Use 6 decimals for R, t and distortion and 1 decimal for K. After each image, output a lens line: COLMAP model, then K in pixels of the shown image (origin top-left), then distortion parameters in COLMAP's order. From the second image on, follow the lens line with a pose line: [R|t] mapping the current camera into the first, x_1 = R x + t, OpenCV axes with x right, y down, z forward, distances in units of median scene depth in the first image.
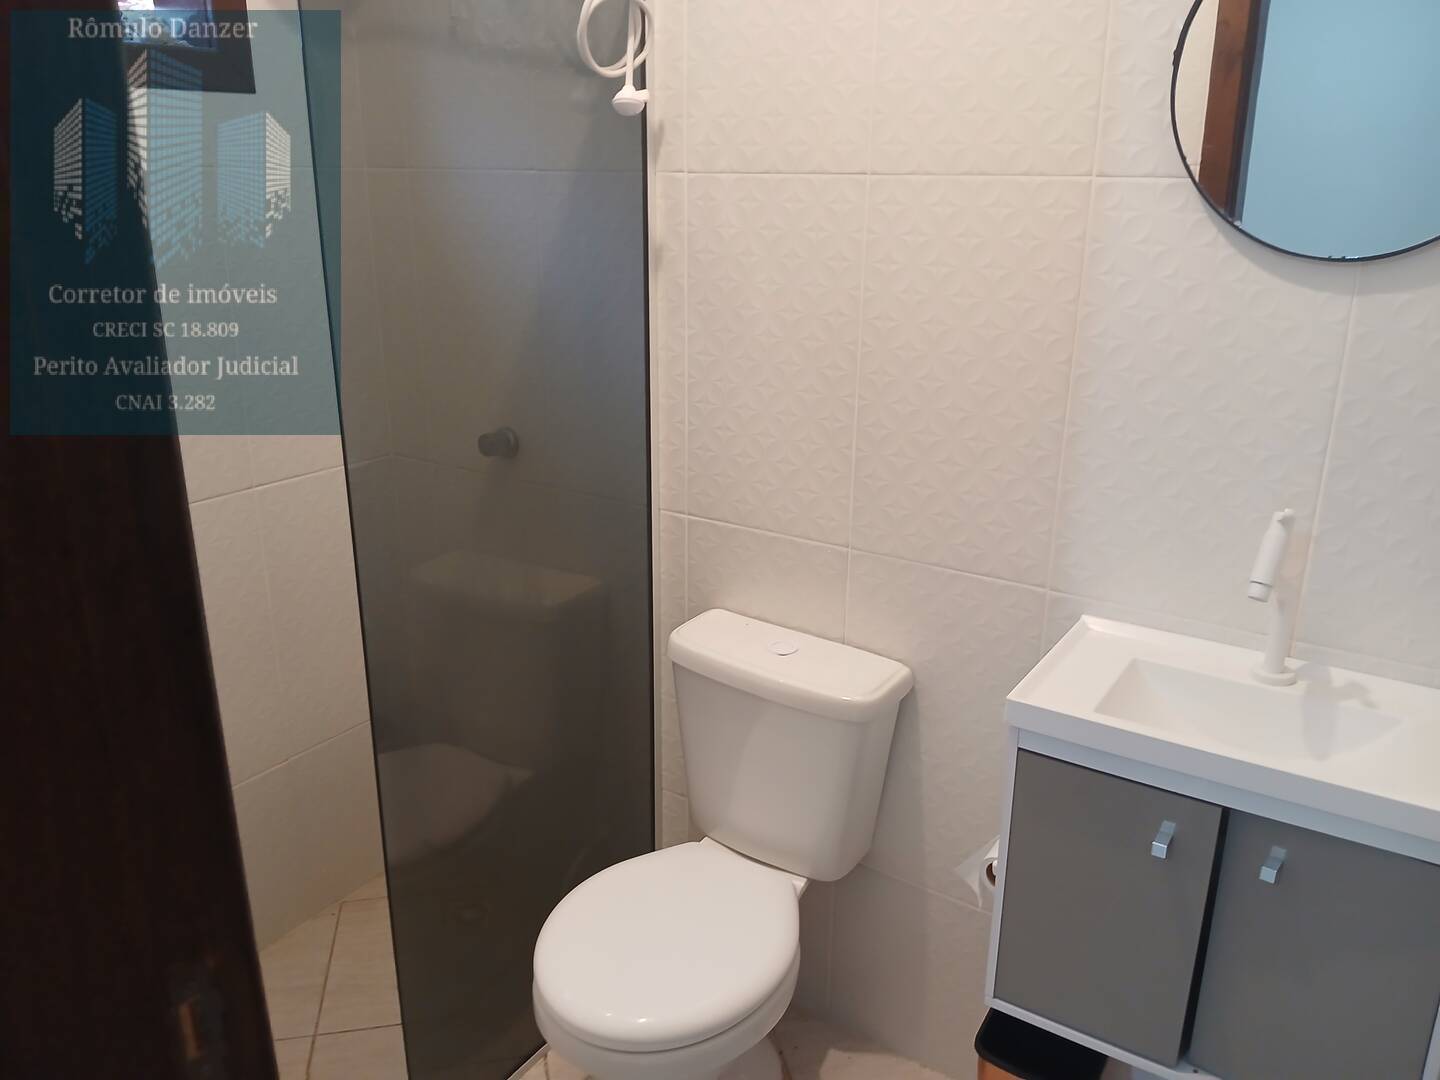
lens RADIAL K [[1105.9, 0, 720.0], [0, 1105.9, 540.0], [0, 0, 1]] dist [0.003216, 0.000778]
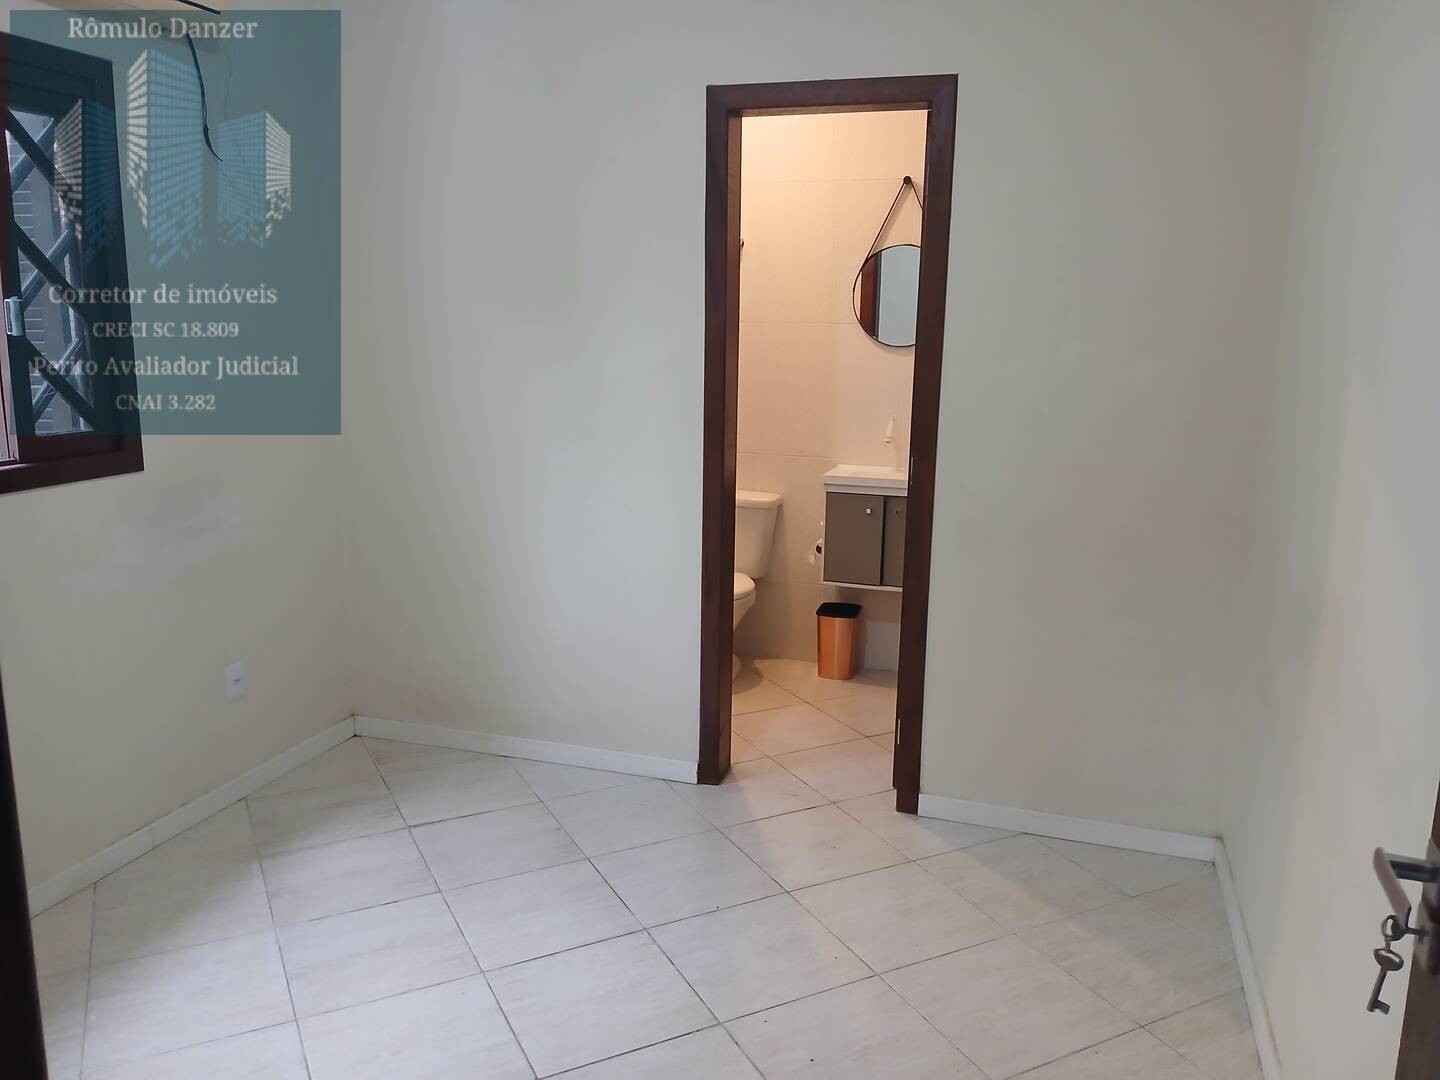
lens RADIAL K [[1105.9, 0, 720.0], [0, 1105.9, 540.0], [0, 0, 1]] dist [0.003216, 0.000778]
pose [[0.963025, -0.050690, 0.264601, -0.789941], [0.077167, 0.992890, -0.090640, 0.518249], [-0.258125, 0.107707, 0.960089, -1.785845]]
